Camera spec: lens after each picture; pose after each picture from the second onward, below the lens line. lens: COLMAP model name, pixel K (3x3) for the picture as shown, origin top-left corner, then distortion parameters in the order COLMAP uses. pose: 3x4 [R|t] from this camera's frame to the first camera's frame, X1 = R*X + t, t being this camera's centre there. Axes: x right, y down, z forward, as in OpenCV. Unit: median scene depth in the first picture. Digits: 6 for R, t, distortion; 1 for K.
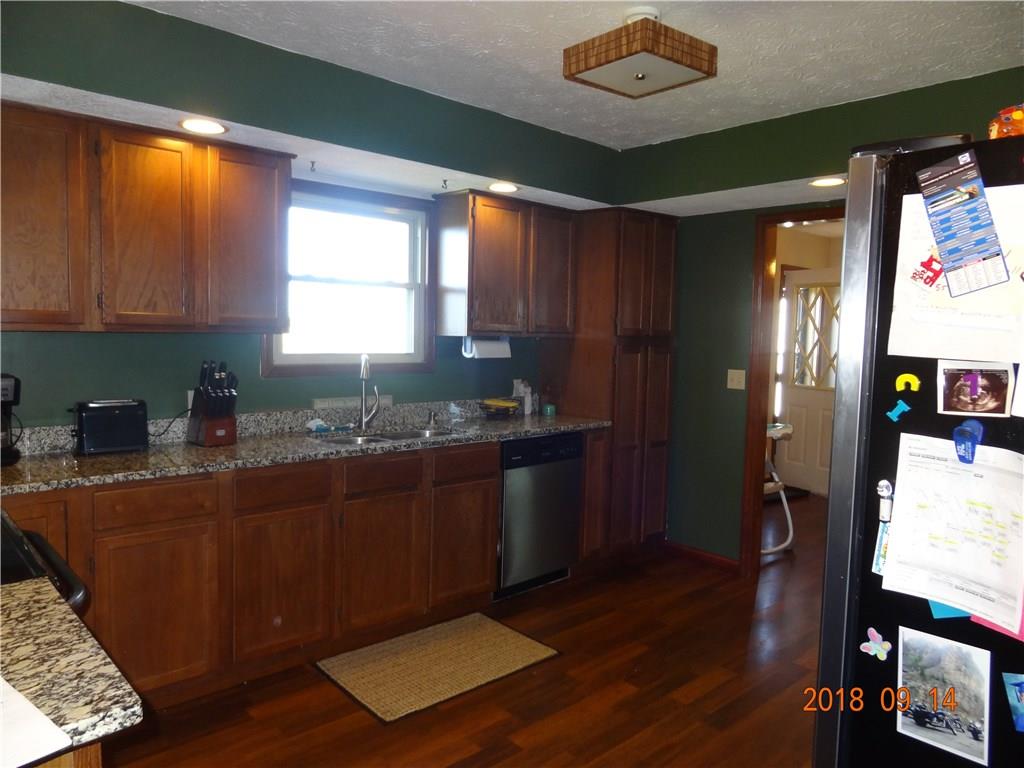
lens RADIAL K [[727.5, 0, 513.9], [0, 727.5, 387.0], [0, 0, 1]] dist [0.010969, 0.006639]
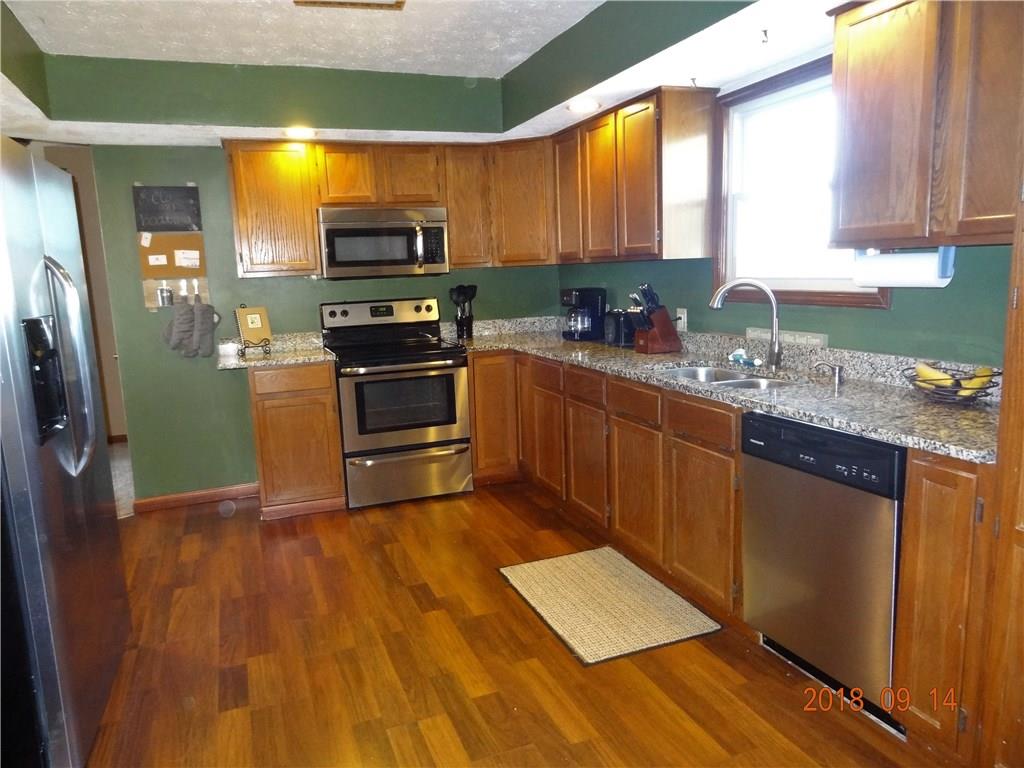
lens RADIAL K [[727.5, 0, 513.7], [0, 727.5, 382.9], [0, 0, 1]] dist [0.010969, 0.006639]
pose [[-0.373763, 0.137646, -0.917254, 0.795529], [-0.038256, 0.985798, 0.163521, -0.061050], [0.926735, 0.096209, -0.363189, 1.221410]]
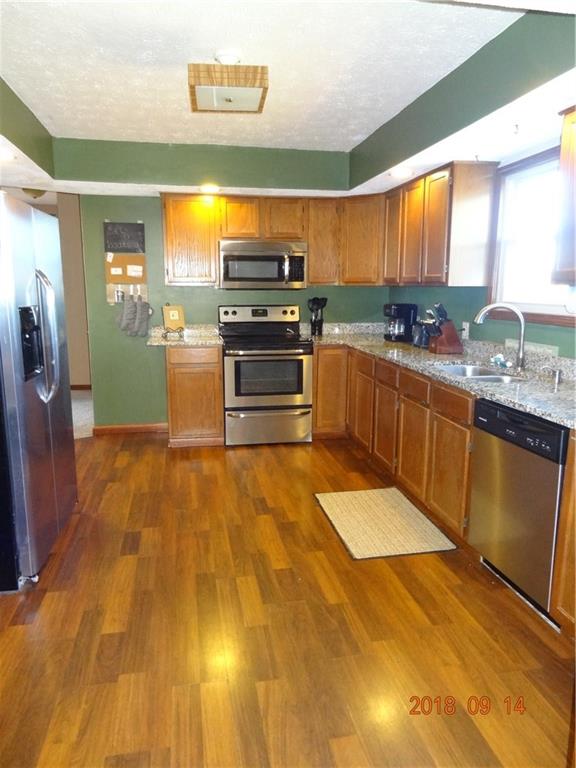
lens RADIAL K [[545.7, 0, 286.7], [0, 545.7, 383.6], [0, 0, 1]] dist [0.010969, 0.006639]
pose [[-0.537636, 0.127369, -0.833502, 0.838850], [-0.078801, 0.976608, 0.200066, -0.076547], [0.839487, 0.173244, -0.515023, 1.351956]]
